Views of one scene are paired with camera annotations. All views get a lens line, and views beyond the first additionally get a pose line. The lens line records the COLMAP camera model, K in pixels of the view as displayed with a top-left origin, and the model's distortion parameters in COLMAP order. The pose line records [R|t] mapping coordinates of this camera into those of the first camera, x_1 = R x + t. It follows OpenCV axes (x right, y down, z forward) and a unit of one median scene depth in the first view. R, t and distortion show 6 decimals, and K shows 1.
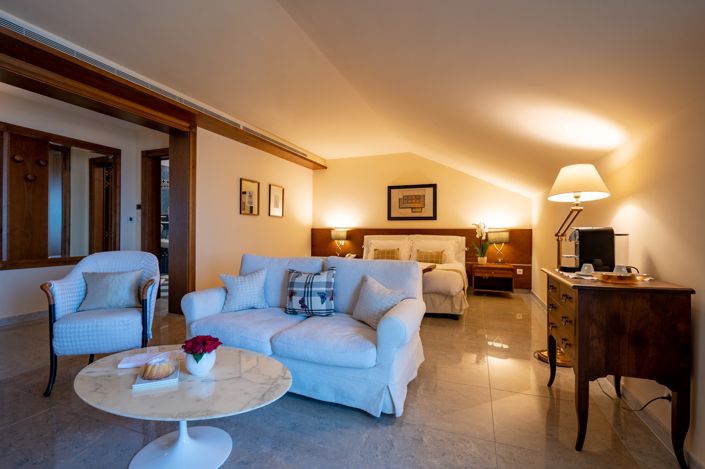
lens RADIAL K [[318.5, 0, 347.6], [0, 318.5, 236.4], [0, 0, 1]] dist [0.002676, -0.011995]
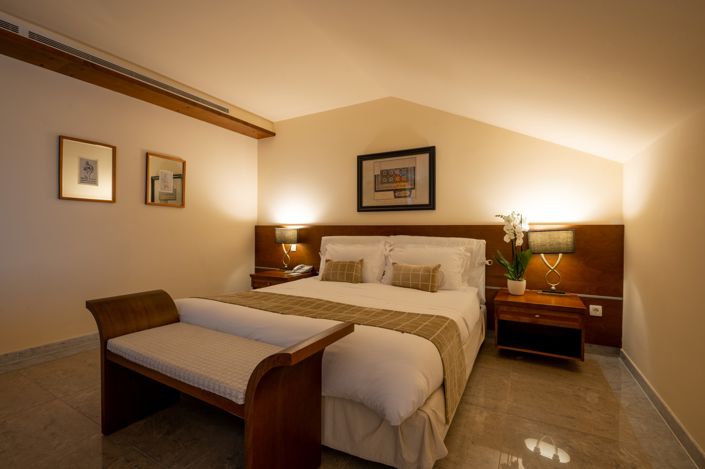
lens RADIAL K [[318.5, 0, 347.6], [0, 318.5, 236.4], [0, 0, 1]] dist [0.002676, -0.011995]
pose [[0.990857, 0.003607, -0.134872, 0.202652], [-0.003420, 0.999993, 0.001620, -0.004408], [0.134876, -0.001144, 0.990862, 0.415987]]
